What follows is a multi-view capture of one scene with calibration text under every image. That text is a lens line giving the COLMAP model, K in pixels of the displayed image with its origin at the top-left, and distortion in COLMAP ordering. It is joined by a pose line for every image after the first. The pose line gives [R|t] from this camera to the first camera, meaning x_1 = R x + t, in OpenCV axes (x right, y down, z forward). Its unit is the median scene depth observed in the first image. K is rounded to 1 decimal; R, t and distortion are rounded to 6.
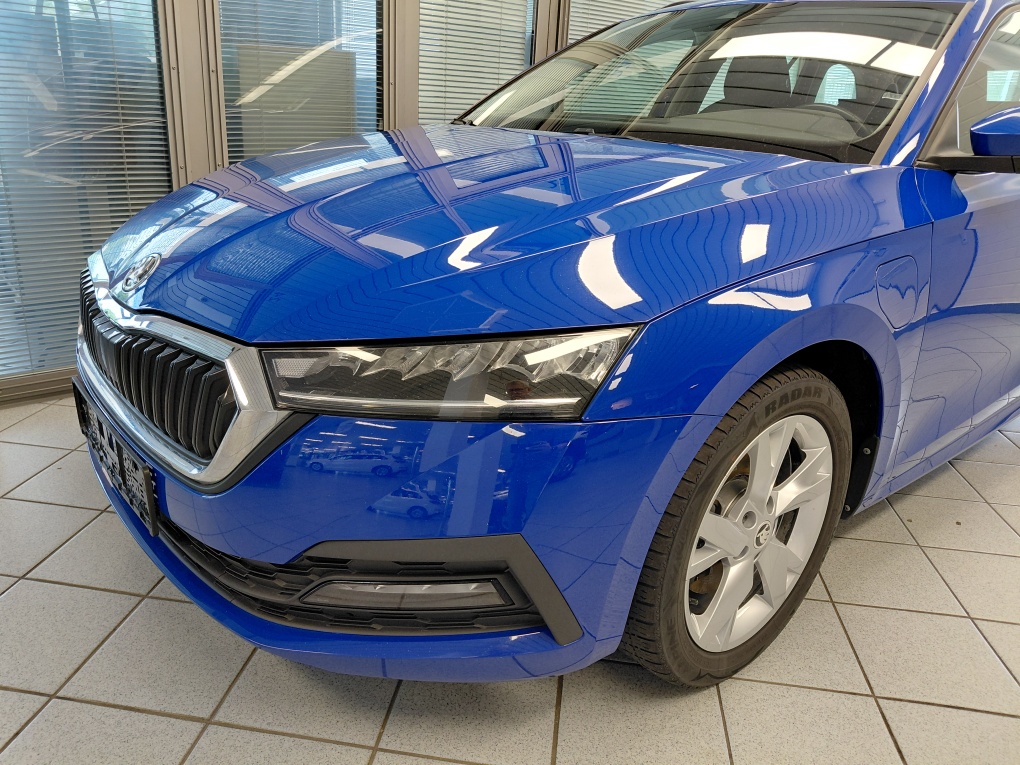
lens RADIAL K [[863.7, 0, 509.2], [0, 863.7, 383.3], [0, 0, 1]] dist [0.081624, -0.151231]
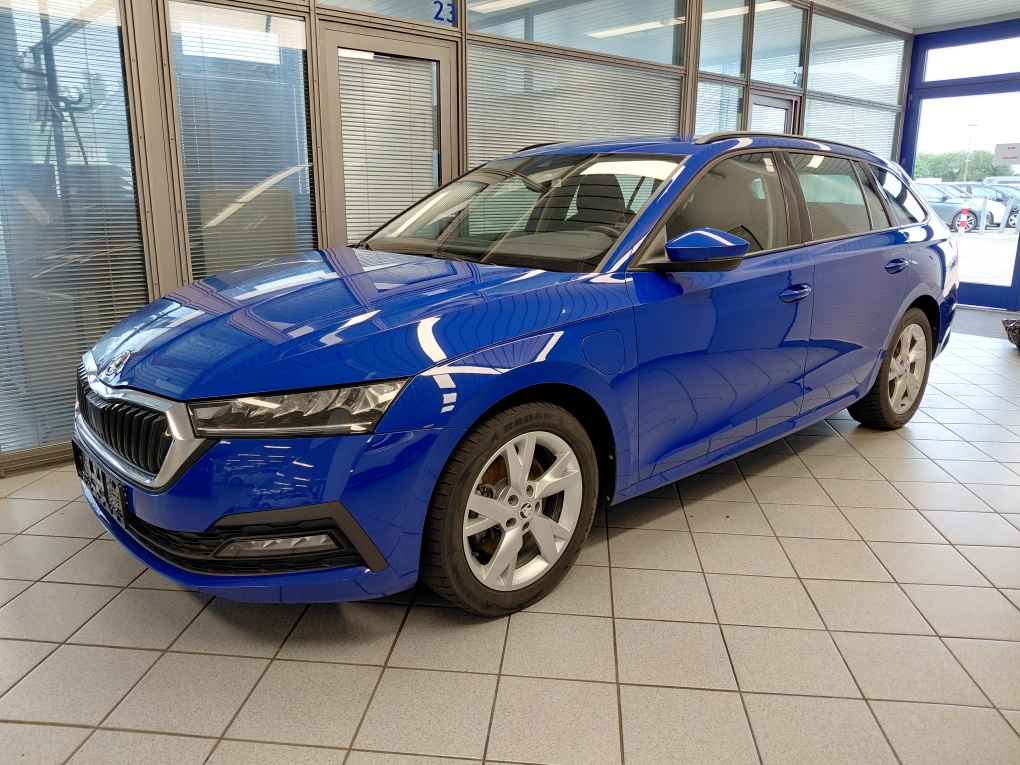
lens RADIAL K [[769.2, 0, 492.7], [0, 769.2, 379.2], [0, 0, 1]] dist [0.035848, -0.101587]
pose [[0.997960, -0.049191, 0.040688, 0.185710], [0.052724, 0.994464, -0.090888, 0.061716], [-0.035992, 0.092847, 0.995030, -0.382282]]
